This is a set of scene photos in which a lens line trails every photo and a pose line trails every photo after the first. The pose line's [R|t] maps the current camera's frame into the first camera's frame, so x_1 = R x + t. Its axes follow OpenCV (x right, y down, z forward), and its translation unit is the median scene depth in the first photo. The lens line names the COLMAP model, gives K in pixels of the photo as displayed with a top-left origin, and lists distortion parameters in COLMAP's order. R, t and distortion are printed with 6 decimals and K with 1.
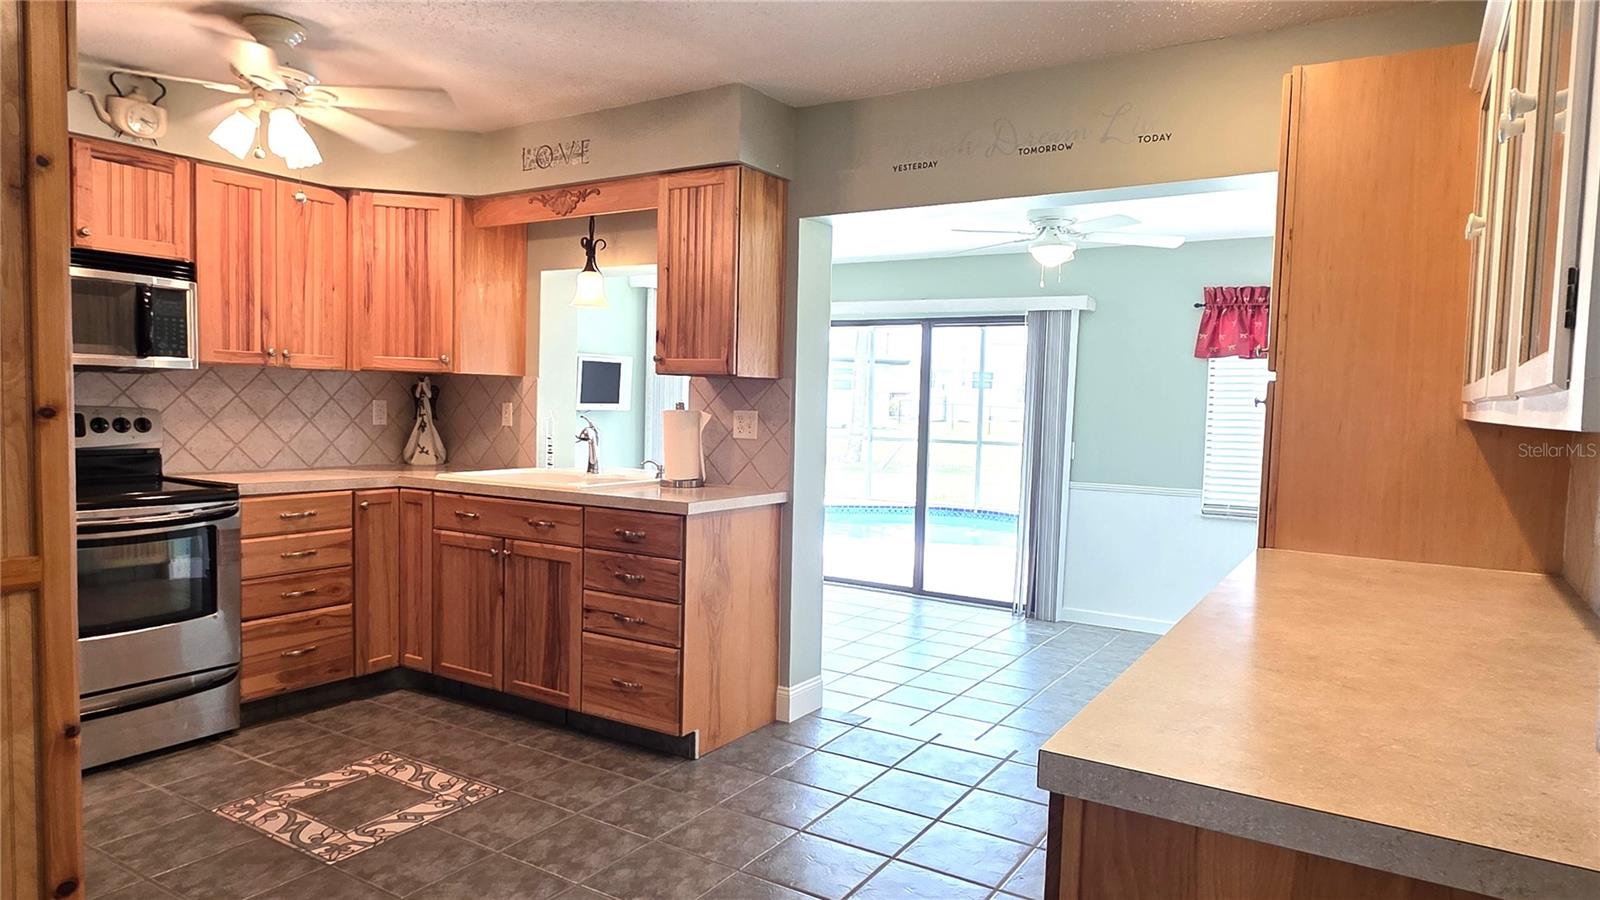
lens RADIAL K [[981.0, 0, 806.4], [0, 981.0, 455.8], [0, 0, 1]] dist [0.013578, -0.008193]
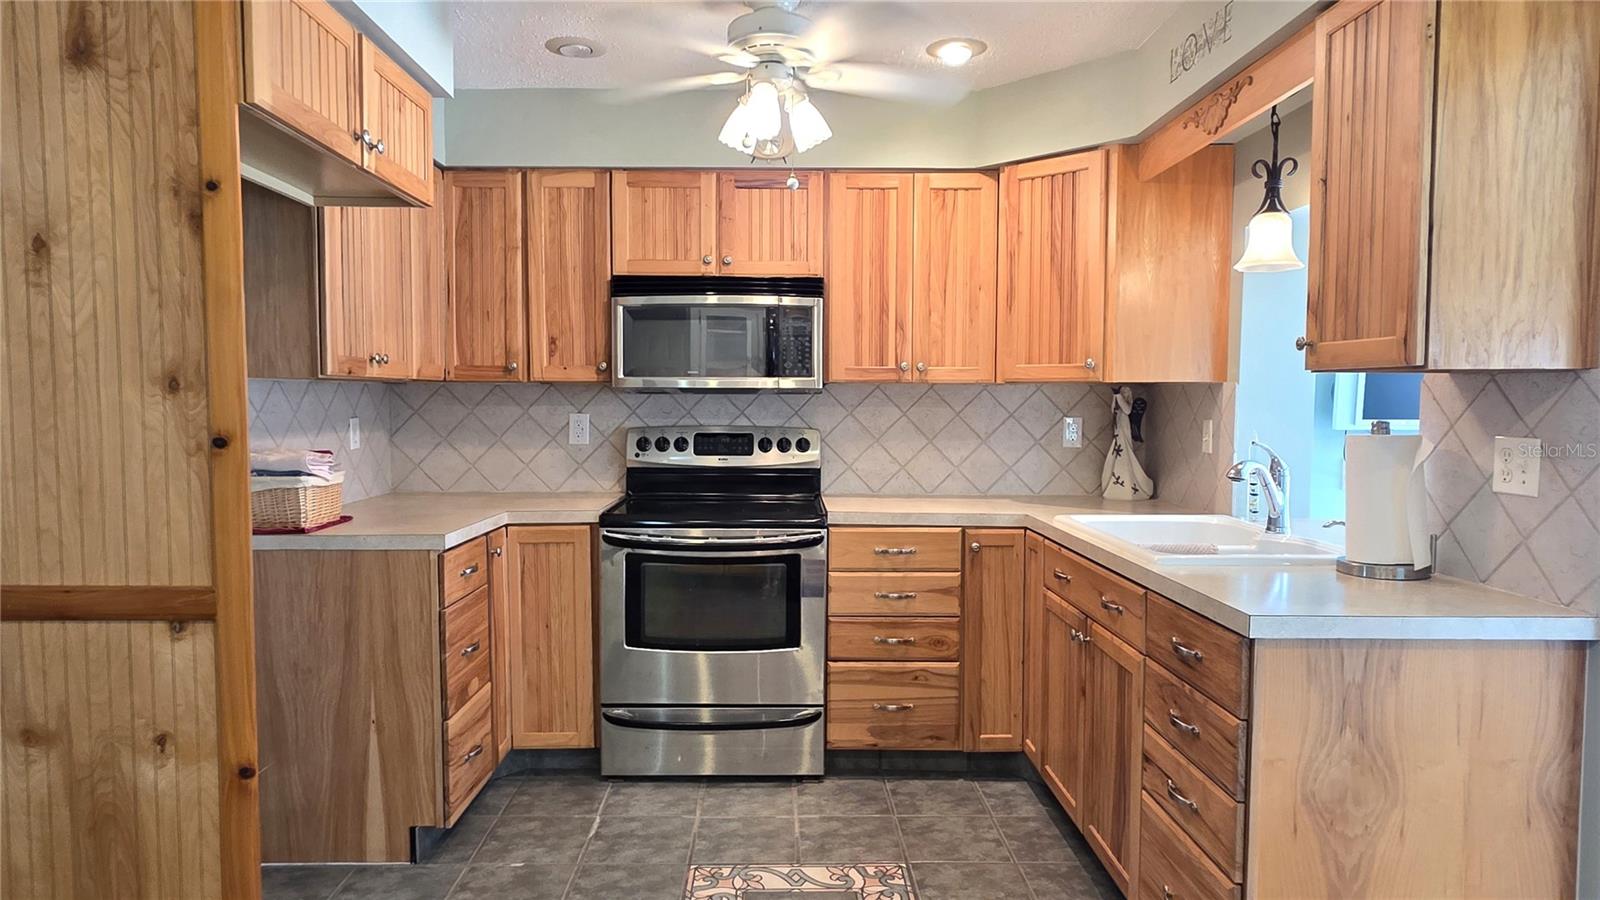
lens RADIAL K [[981.0, 0, 802.5], [0, 981.0, 455.9], [0, 0, 1]] dist [0.013578, -0.008193]
pose [[0.537273, 0.028823, -0.842916, 0.164135], [-0.038608, 0.999209, 0.009559, -0.028153], [0.842524, 0.027408, 0.537961, 0.436649]]
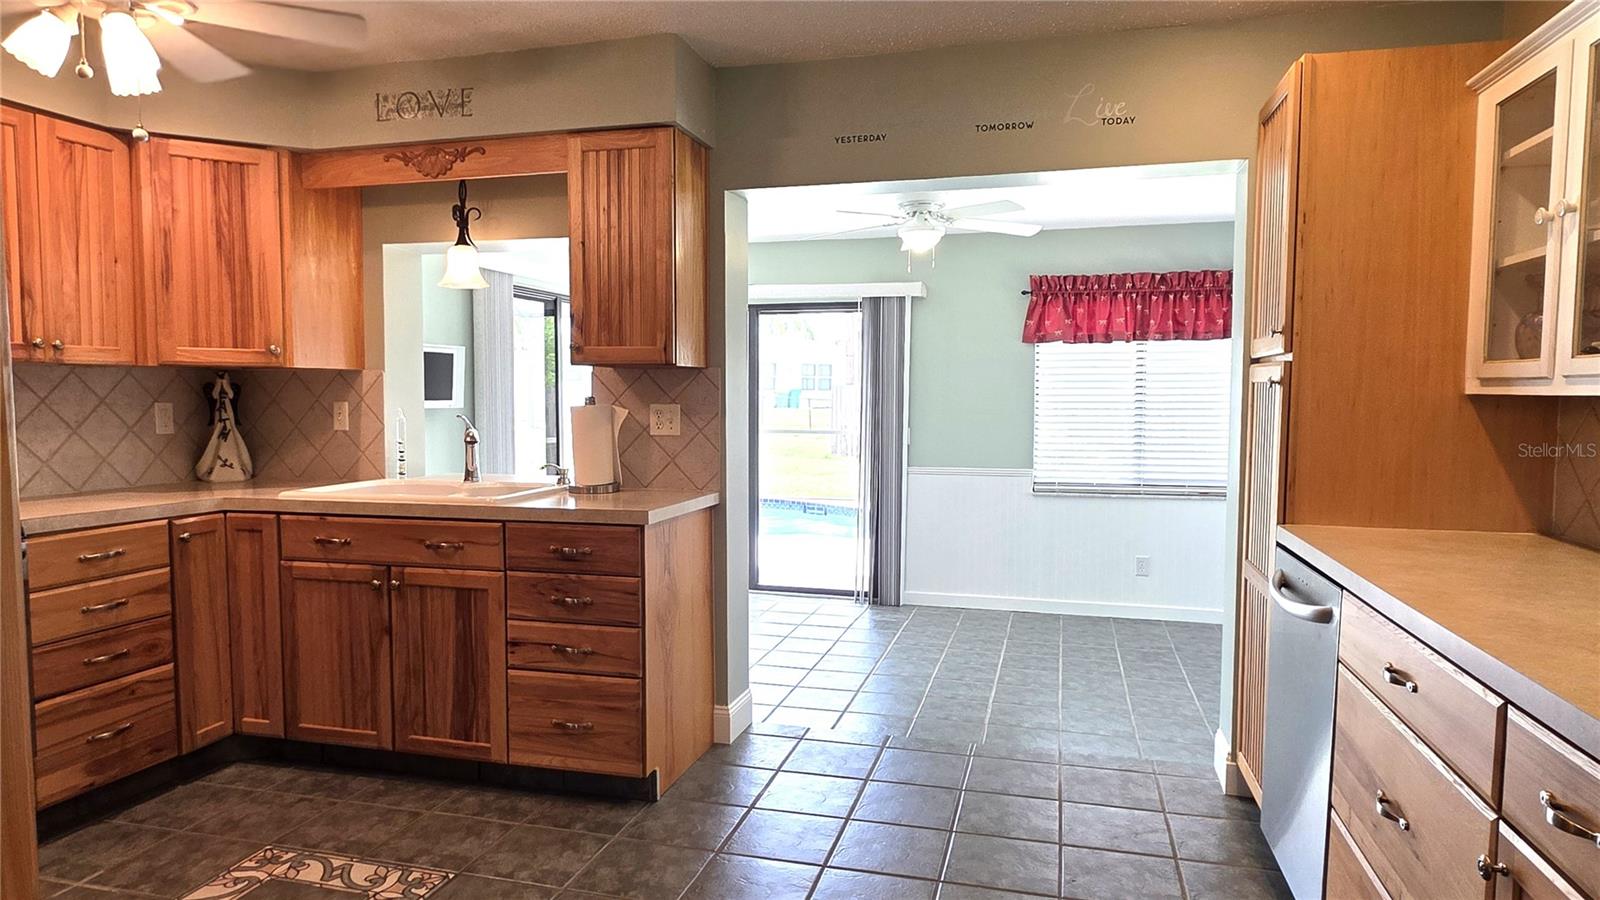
lens RADIAL K [[981.0, 0, 806.7], [0, 981.0, 457.4], [0, 0, 1]] dist [0.013578, -0.008193]
pose [[0.956750, -0.041422, 0.287948, -0.199416], [0.037955, 0.999124, 0.017616, -0.008411], [-0.288425, -0.005925, 0.957484, 0.103793]]
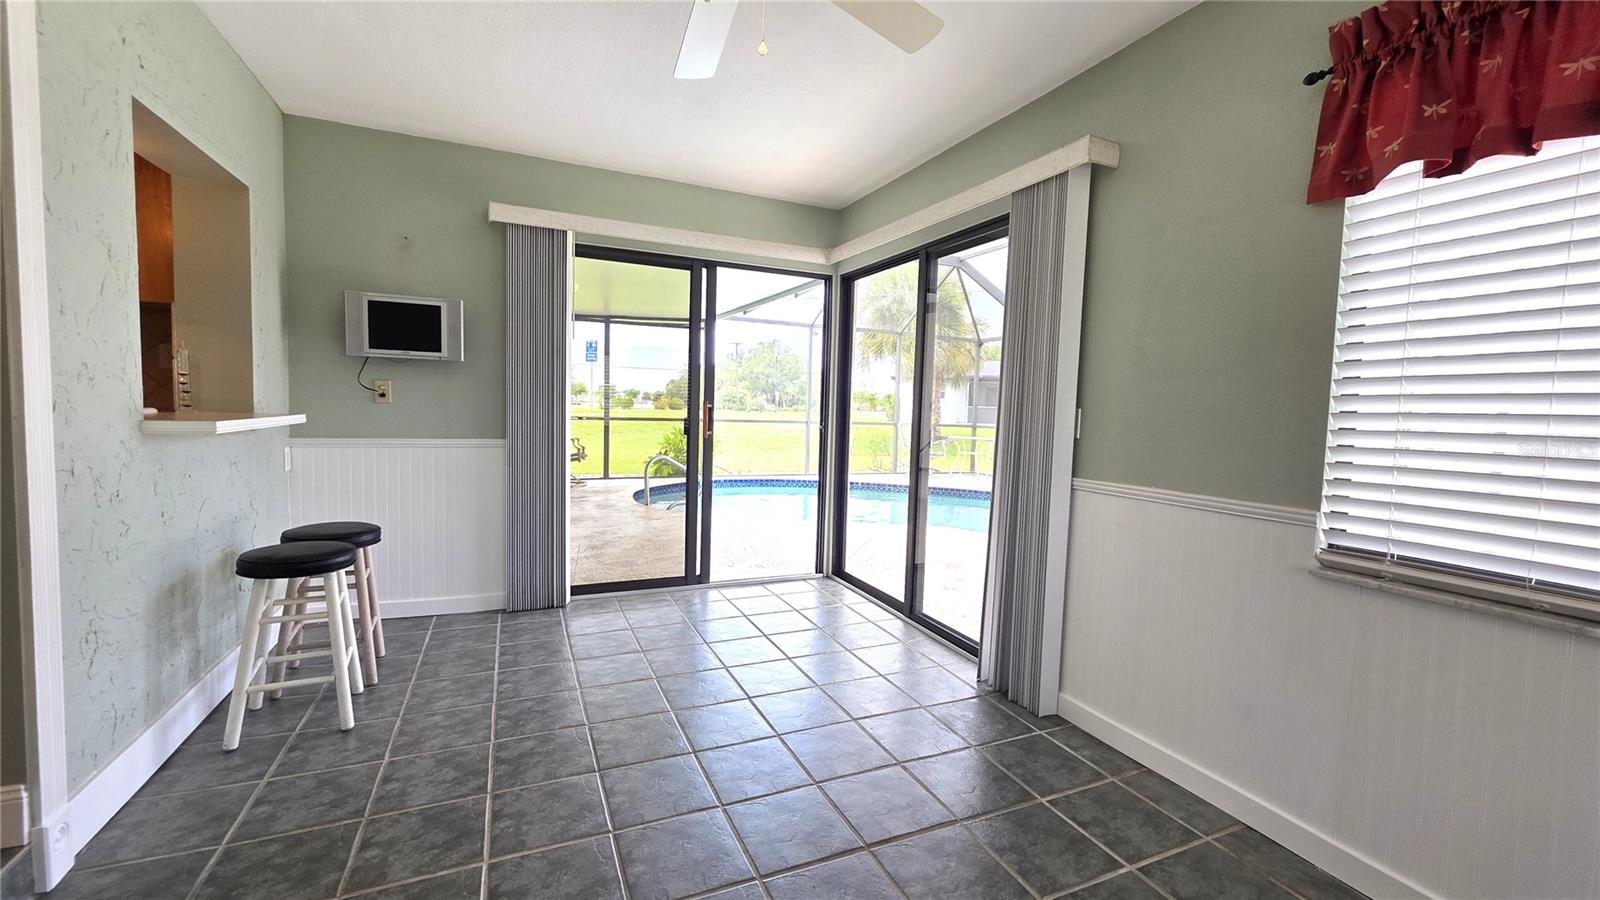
lens RADIAL K [[646.7, 0, 801.4], [0, 646.7, 446.8], [0, 0, 1]] dist [0.004888, 0.000681]
pose [[0.825735, 0.037137, -0.562835, 0.579619], [-0.043330, 0.999058, 0.002350, 0.023741], [0.562392, 0.022447, 0.826566, 0.986556]]
